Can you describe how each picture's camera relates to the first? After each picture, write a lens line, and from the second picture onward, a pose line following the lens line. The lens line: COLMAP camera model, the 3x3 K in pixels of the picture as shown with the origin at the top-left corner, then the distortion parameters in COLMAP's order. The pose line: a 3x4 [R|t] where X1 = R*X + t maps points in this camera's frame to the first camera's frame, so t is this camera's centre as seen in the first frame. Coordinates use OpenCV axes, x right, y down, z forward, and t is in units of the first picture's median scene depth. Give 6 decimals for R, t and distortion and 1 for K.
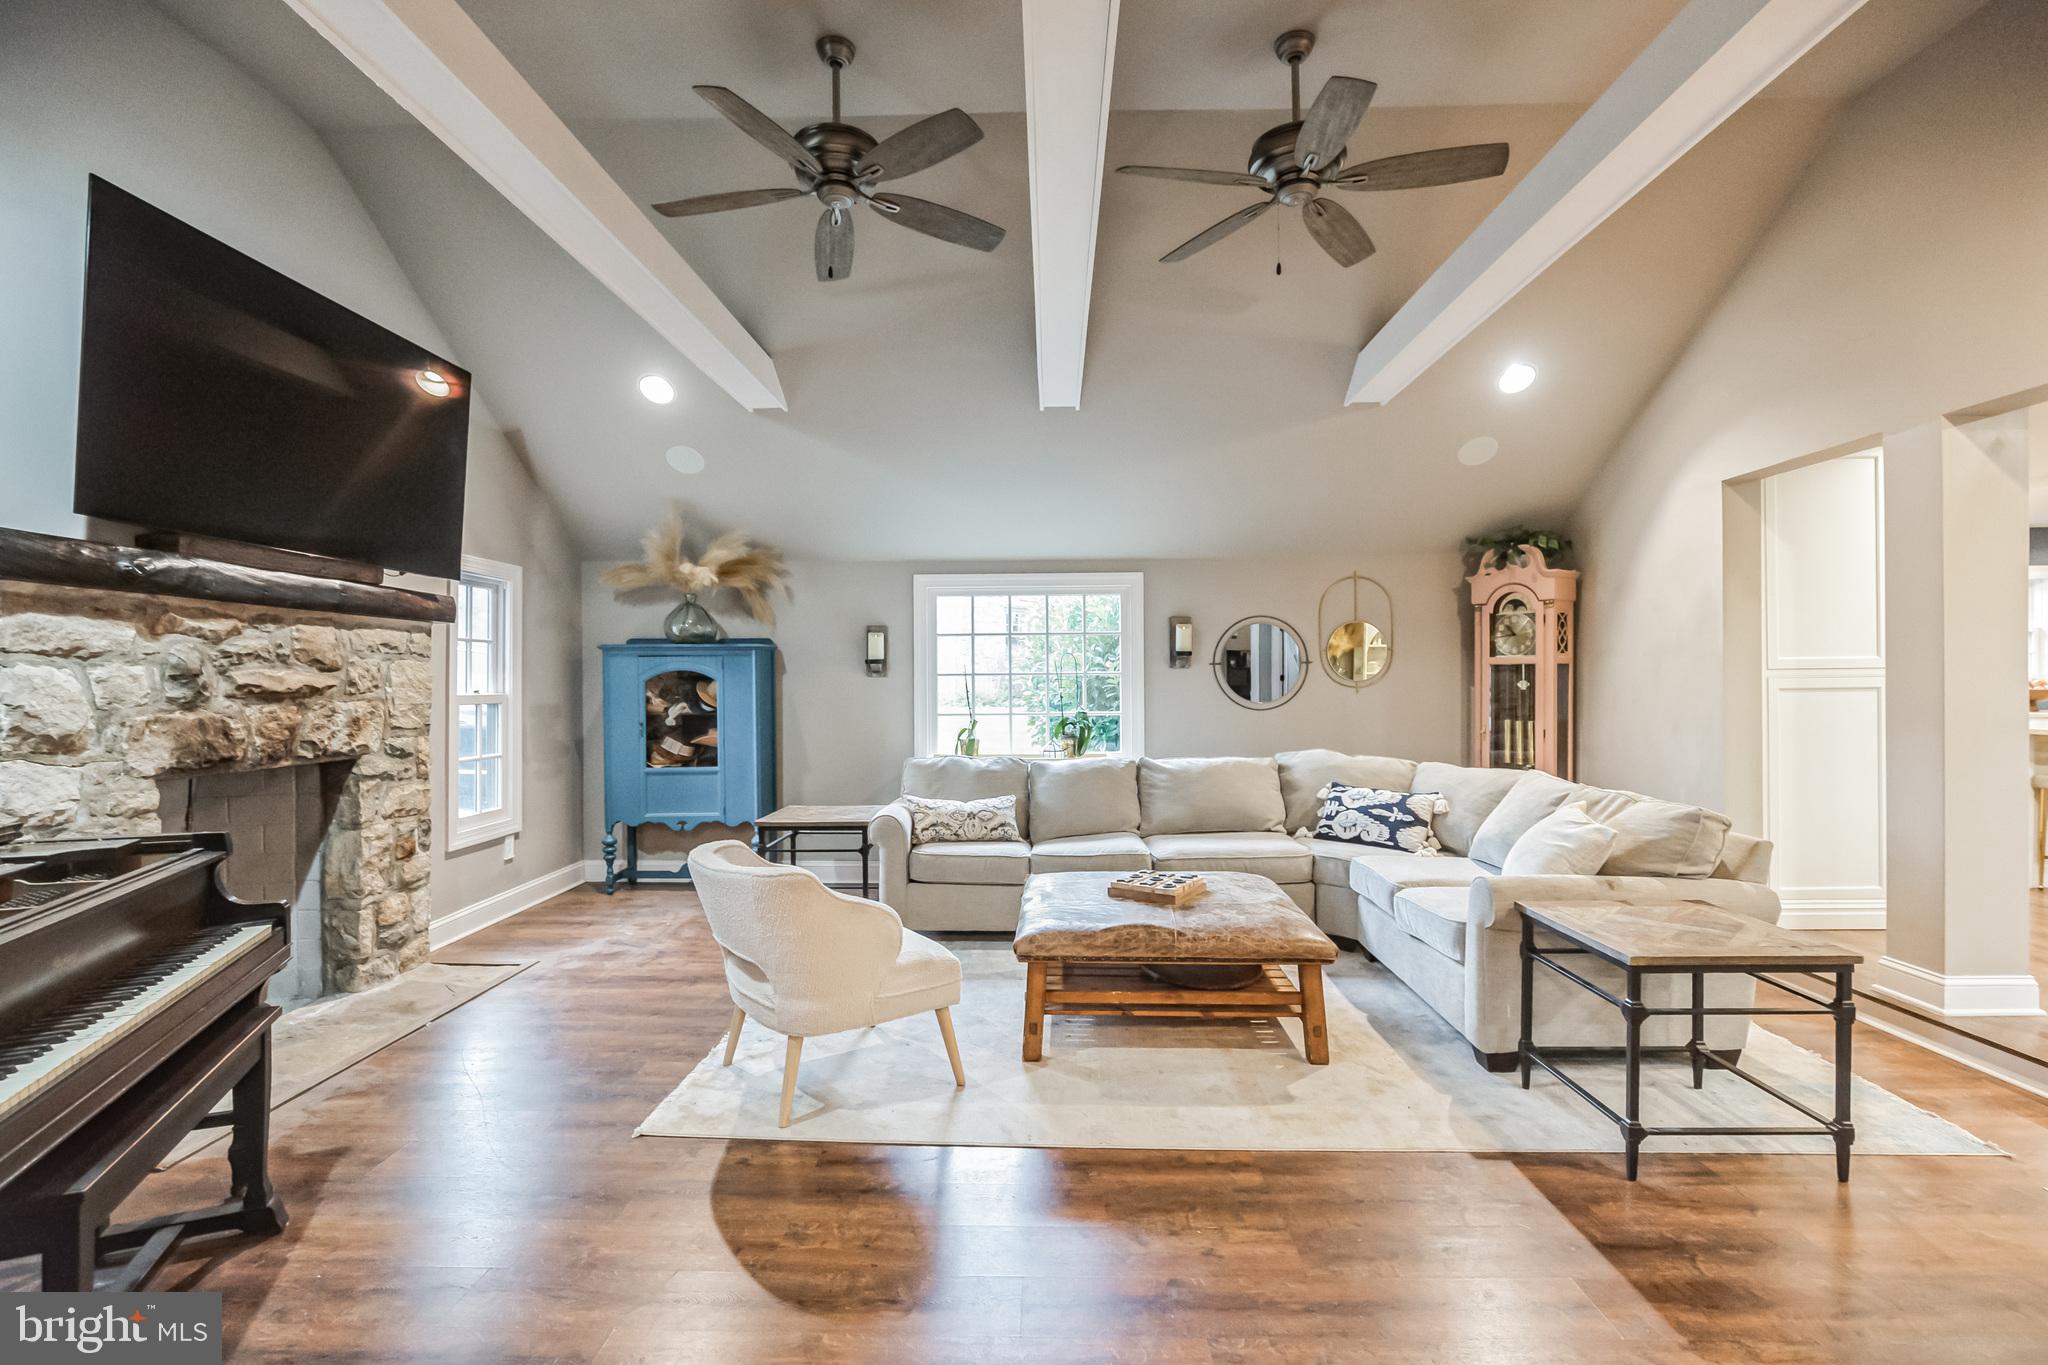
lens RADIAL K [[930.4, 0, 1020.1], [0, 930.4, 670.5], [0, 0, 1]] dist [0.001330, 0.000714]
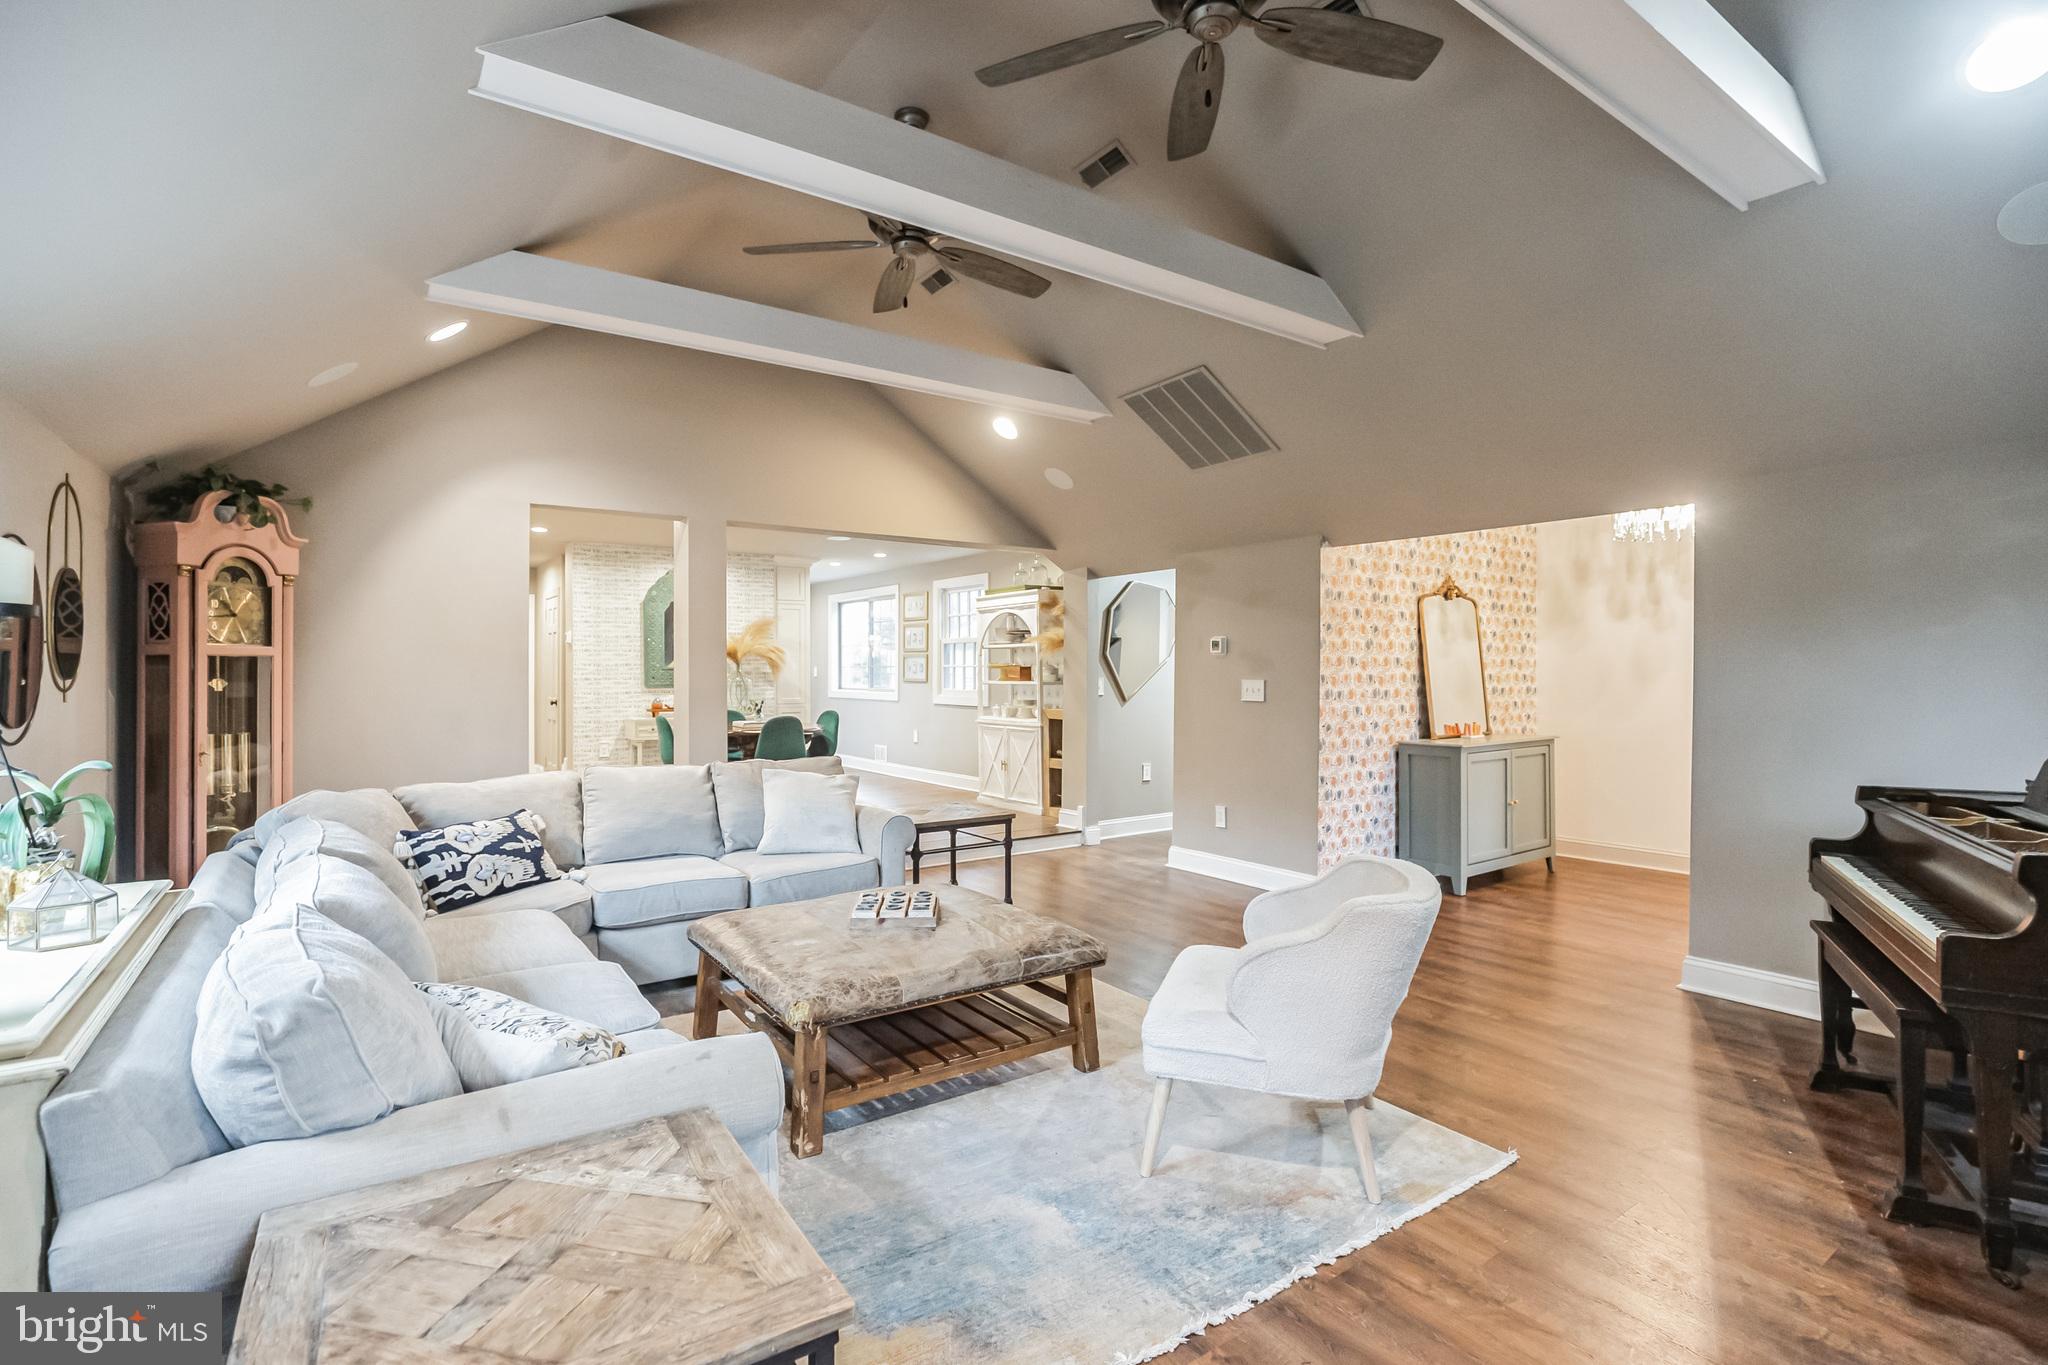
lens RADIAL K [[949.0, 0, 1024.0], [0, 949.0, 682.5], [0, 0, 1]] dist [-0.001734, 0.000019]
pose [[-0.605157, -0.003110, 0.796100, -0.595619], [-0.001673, 0.999995, 0.002635, 0.014759], [-0.796105, 0.000263, -0.605159, 1.342908]]
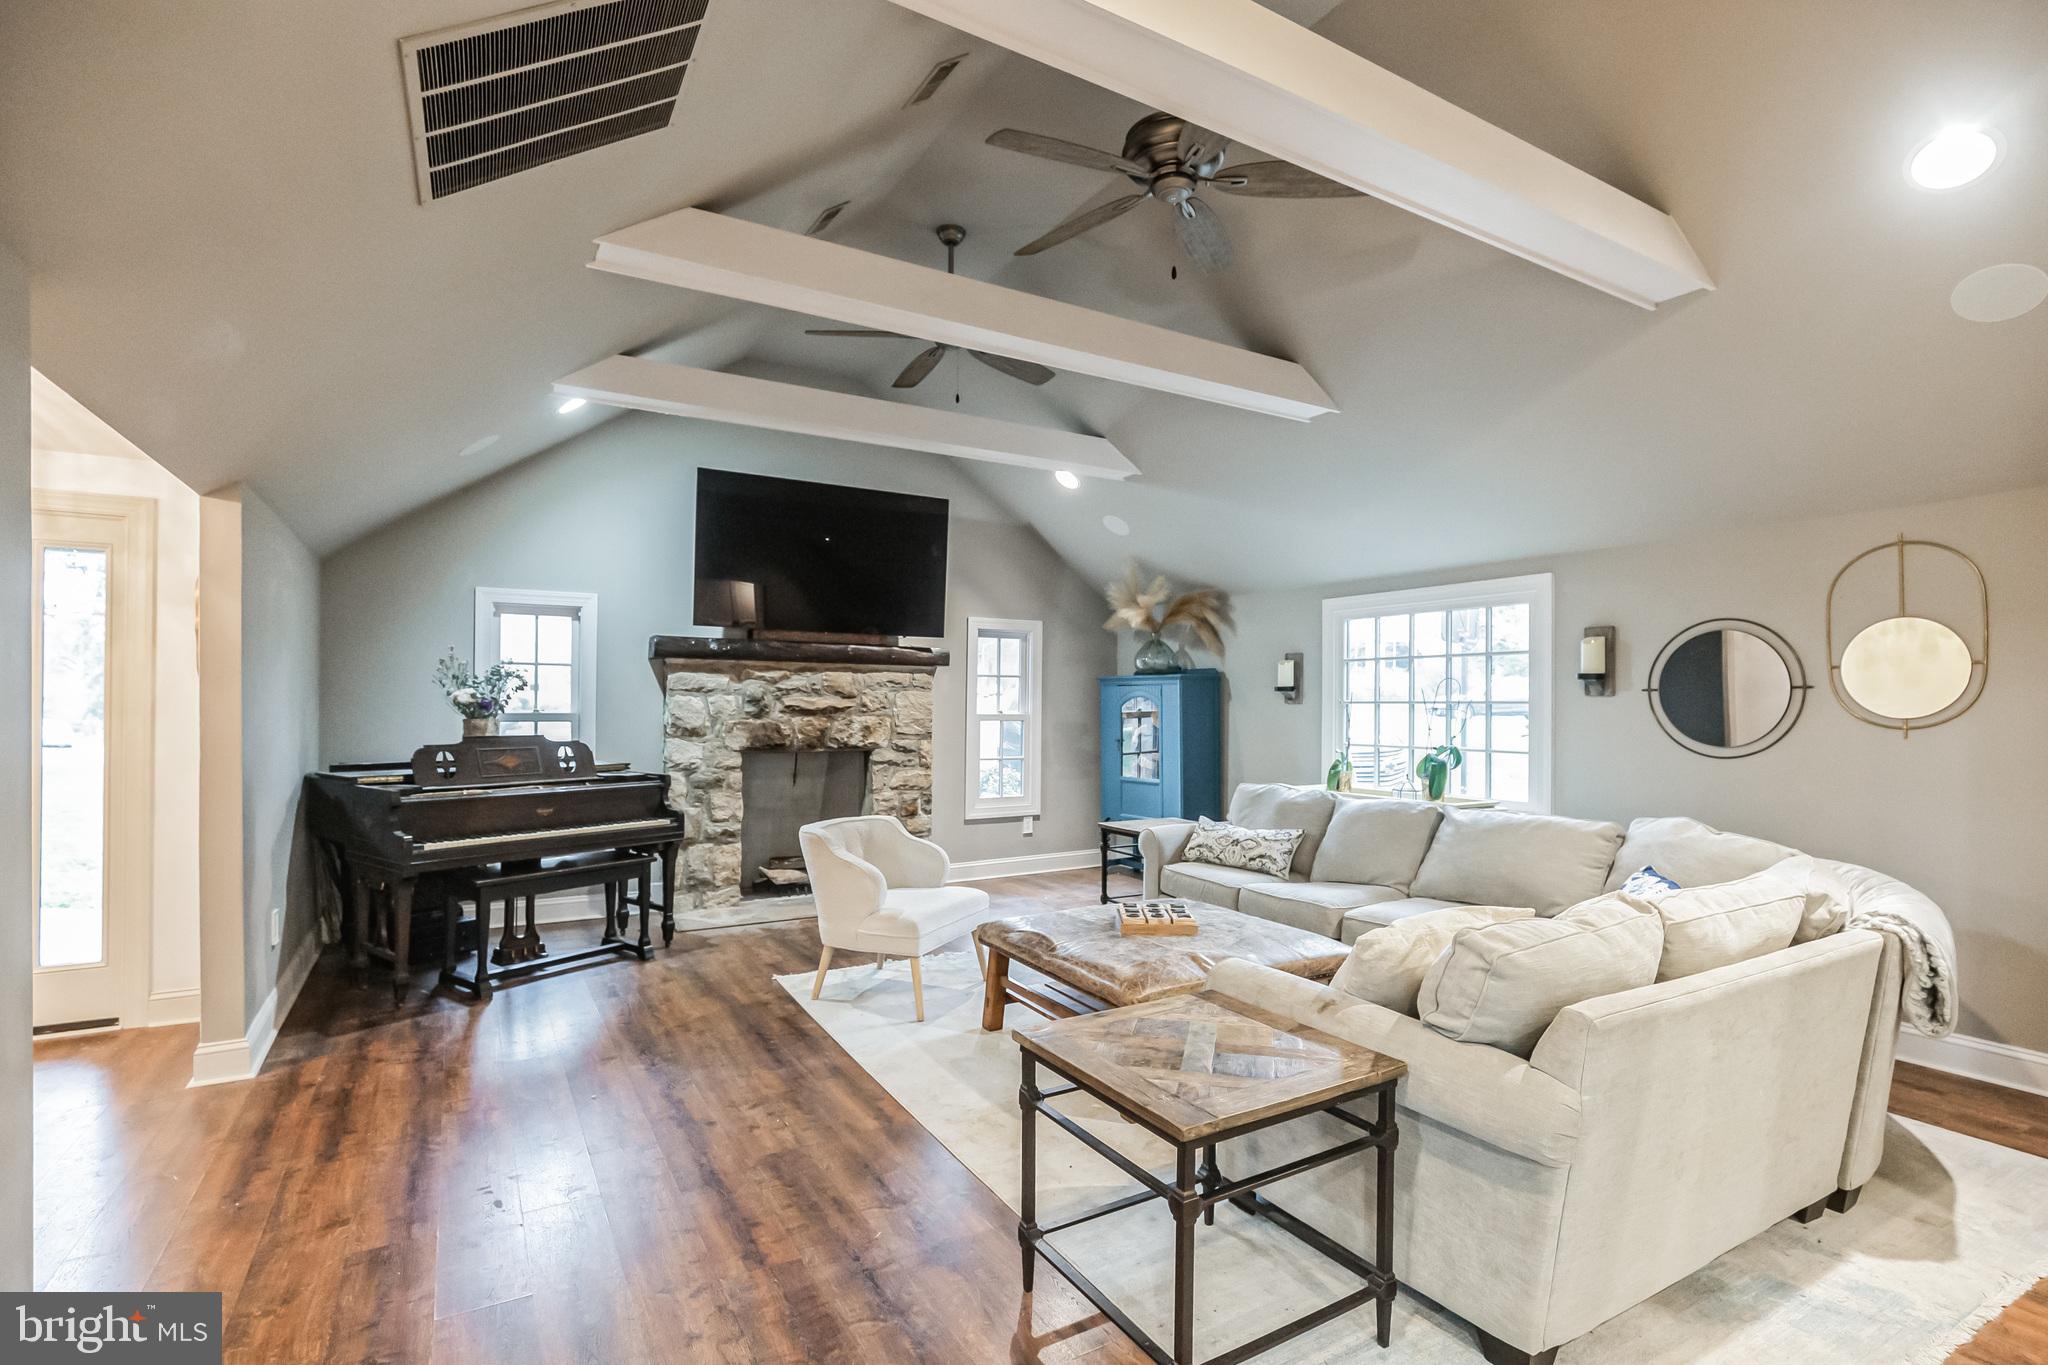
lens RADIAL K [[949.0, 0, 1024.0], [0, 949.0, 682.5], [0, 0, 1]] dist [-0.001734, 0.000019]
pose [[0.540068, -0.010556, -0.841555, 0.859862], [0.000295, 0.999924, -0.012353, -0.006111], [0.841622, 0.006424, 0.540030, 0.310642]]
